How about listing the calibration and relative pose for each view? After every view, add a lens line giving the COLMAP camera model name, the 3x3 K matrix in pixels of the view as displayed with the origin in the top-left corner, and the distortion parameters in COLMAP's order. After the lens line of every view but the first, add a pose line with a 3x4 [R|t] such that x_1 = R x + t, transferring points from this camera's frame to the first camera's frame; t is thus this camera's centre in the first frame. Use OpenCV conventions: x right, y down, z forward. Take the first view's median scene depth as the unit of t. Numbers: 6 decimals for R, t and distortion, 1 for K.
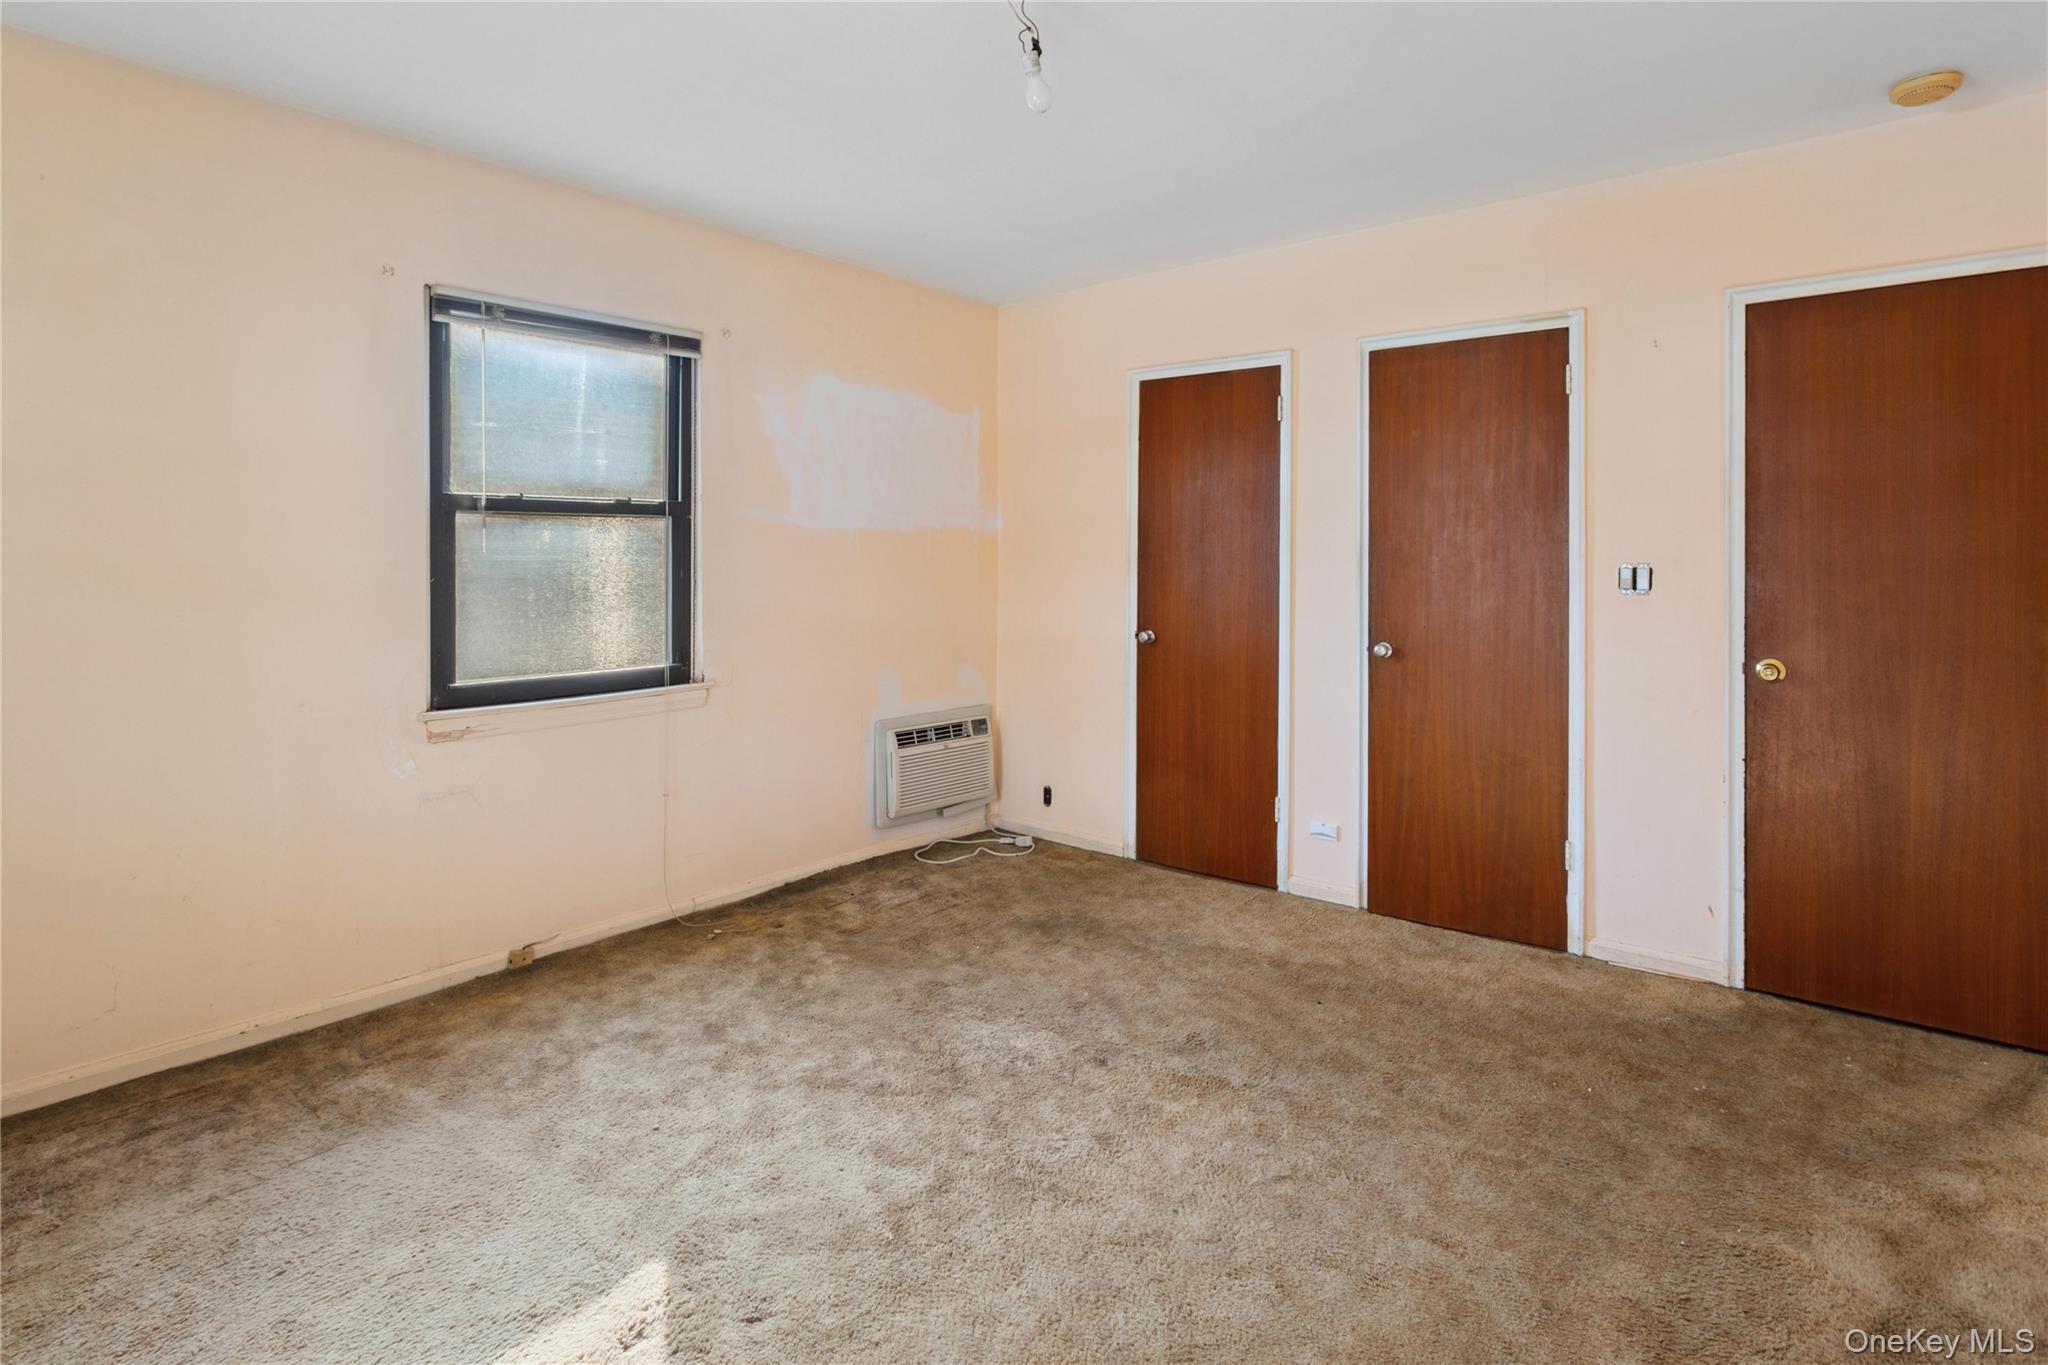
lens RADIAL K [[1053.5, 0, 1034.9], [0, 1053.5, 559.5], [0, 0, 1]] dist [-0.001526, 0.000109]
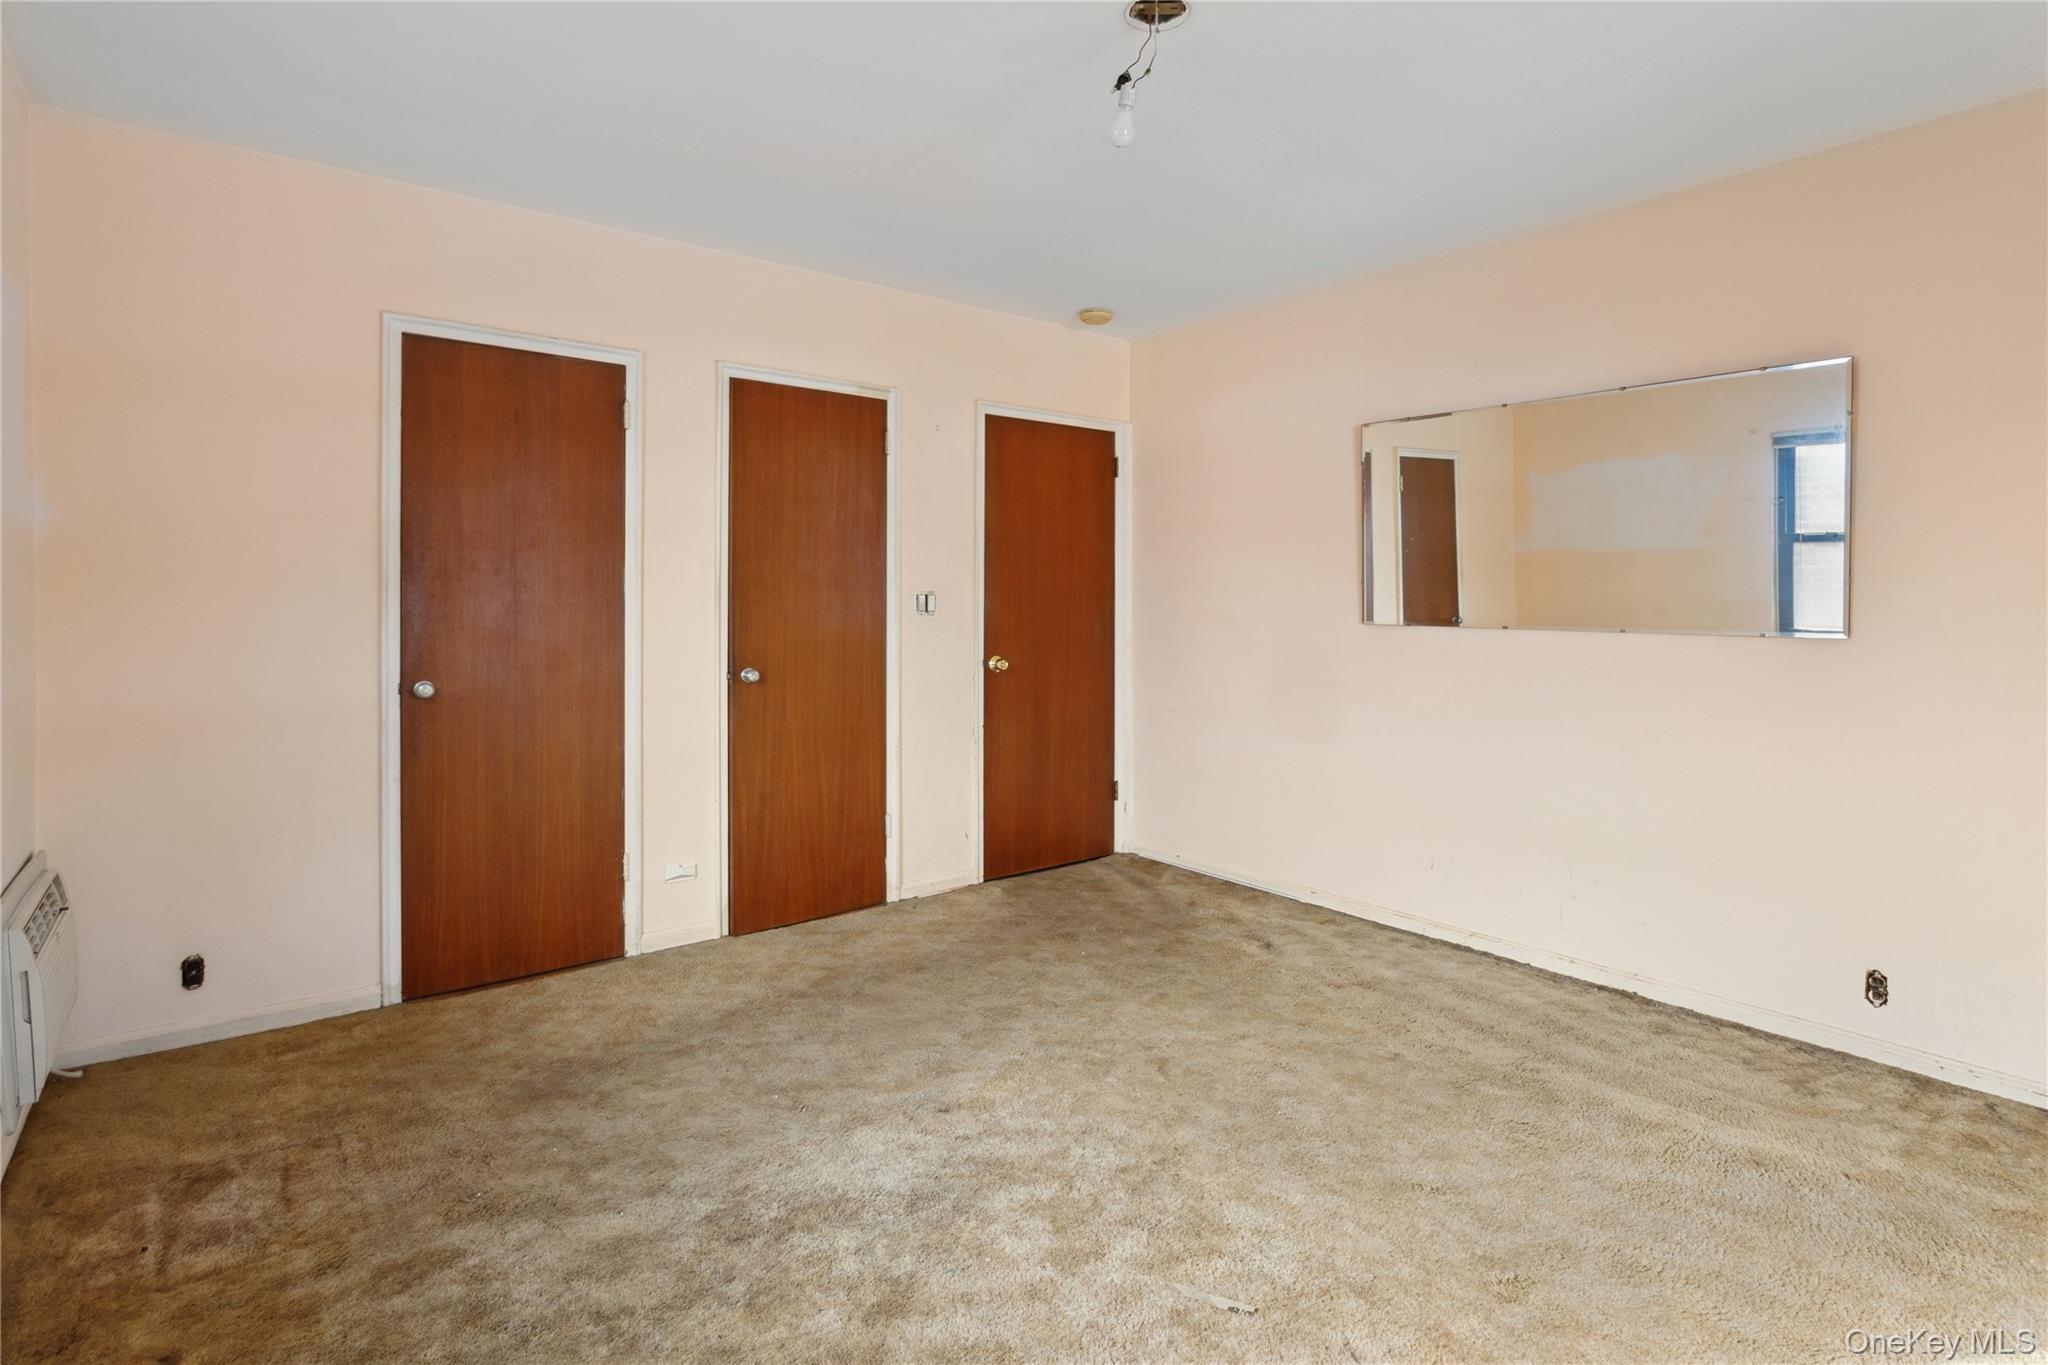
lens RADIAL K [[1050.7, 0, 1033.8], [0, 1050.7, 616.3], [0, 0, 1]] dist [-0.004564, -0.000596]
pose [[0.206701, -0.021684, 0.978164, -0.654813], [-0.008607, 0.999675, 0.023980, 0.001661], [-0.978366, -0.013375, 0.206448, 0.560159]]
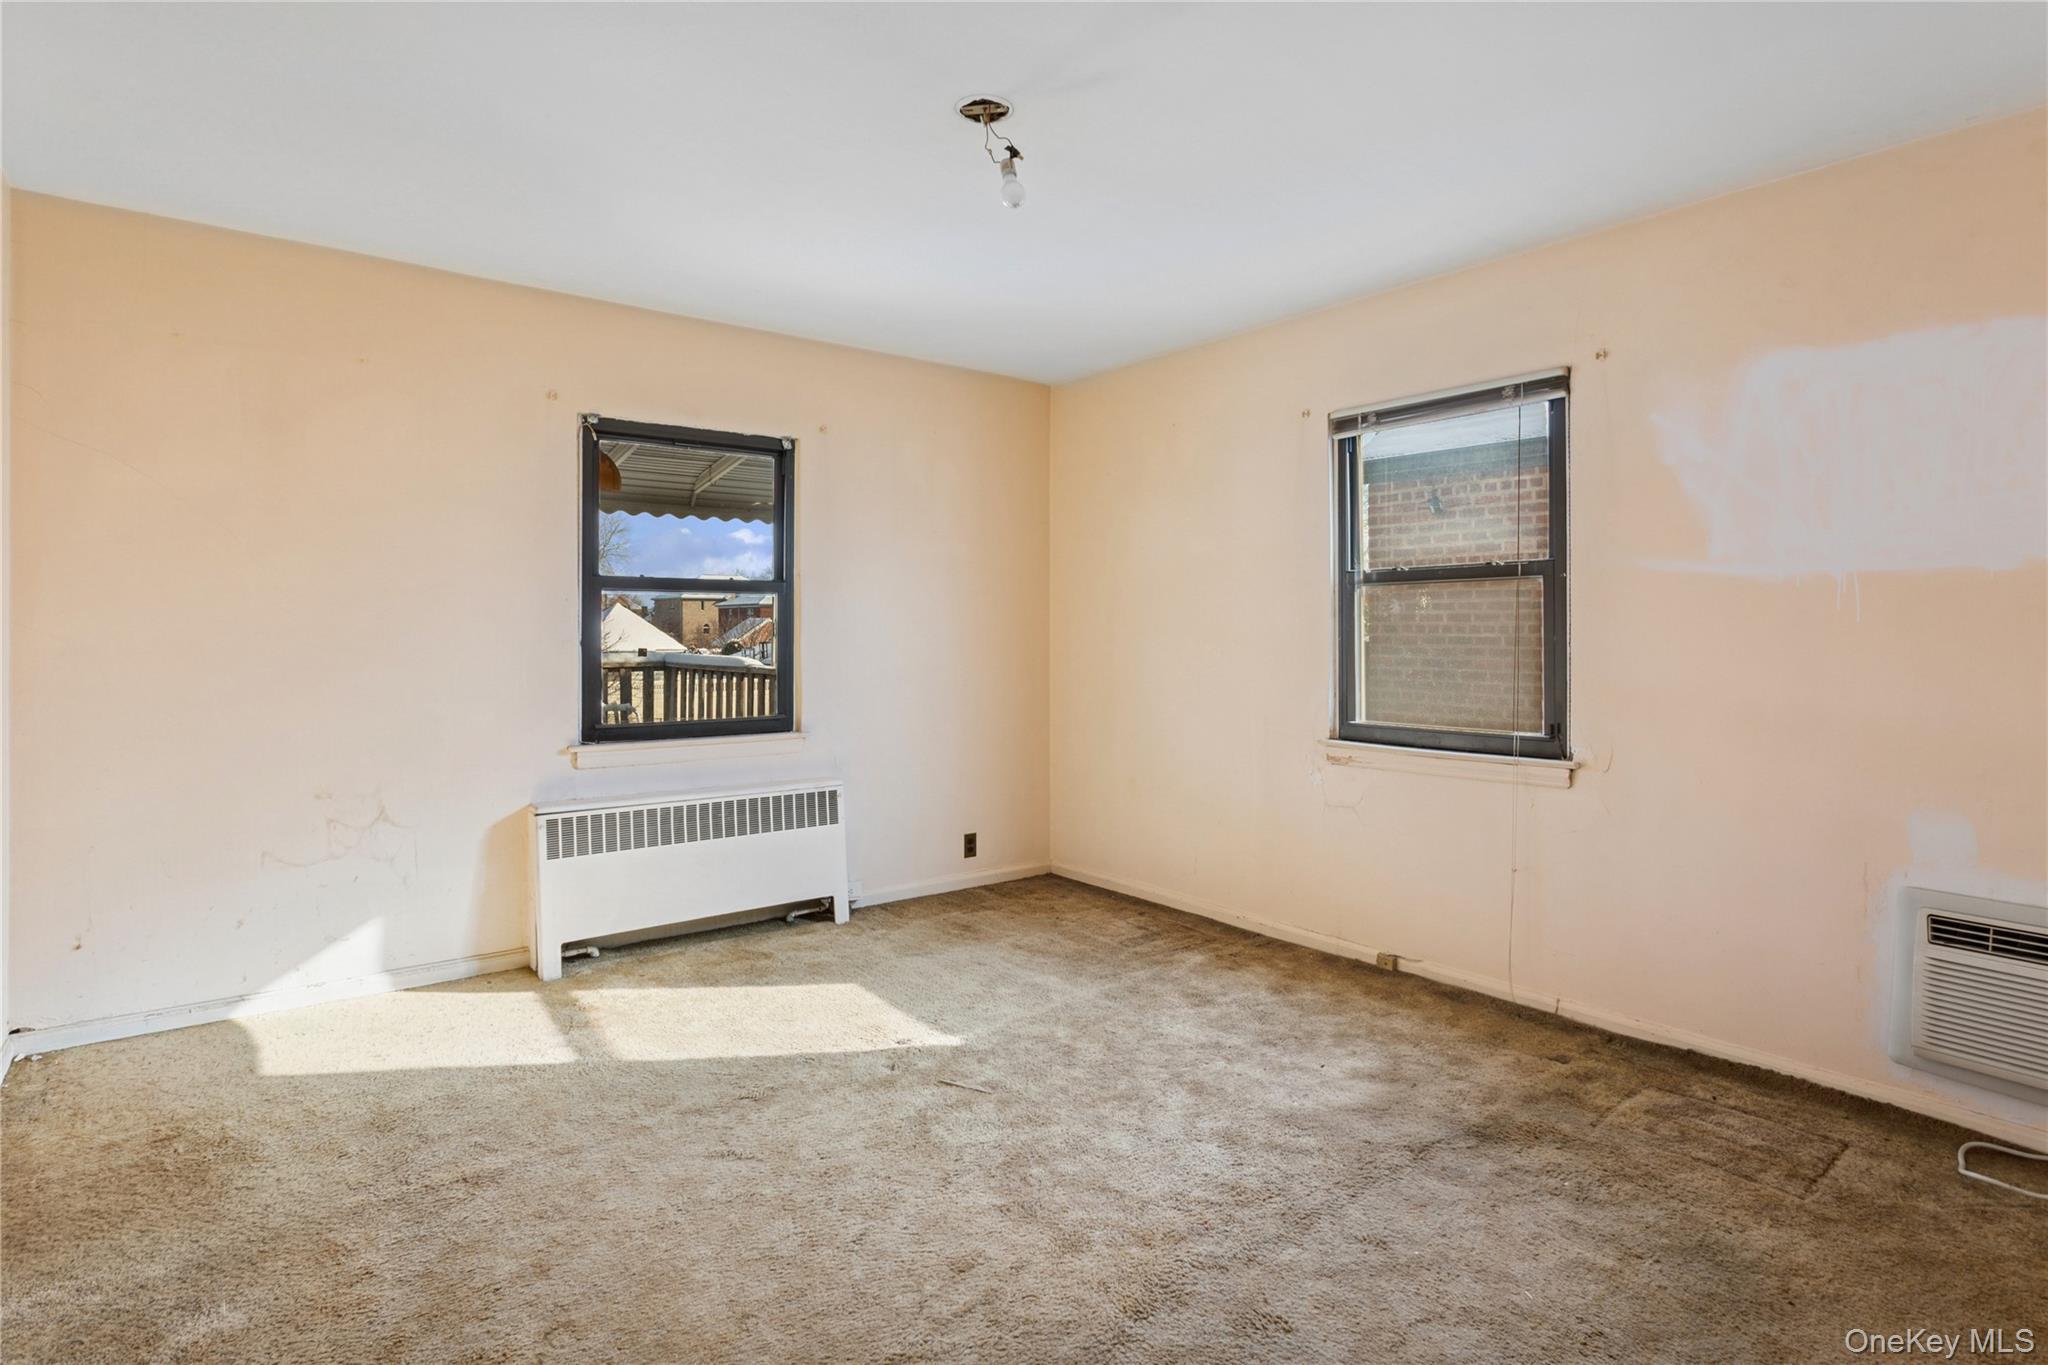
lens RADIAL K [[1050.7, 0, 1033.8], [0, 1050.7, 616.3], [0, 0, 1]] dist [-0.004564, -0.000596]
pose [[-0.203156, -0.006356, -0.979126, 0.694245], [0.001635, 0.999975, -0.006831, 0.000286], [0.979145, -0.002989, -0.203140, 0.802167]]
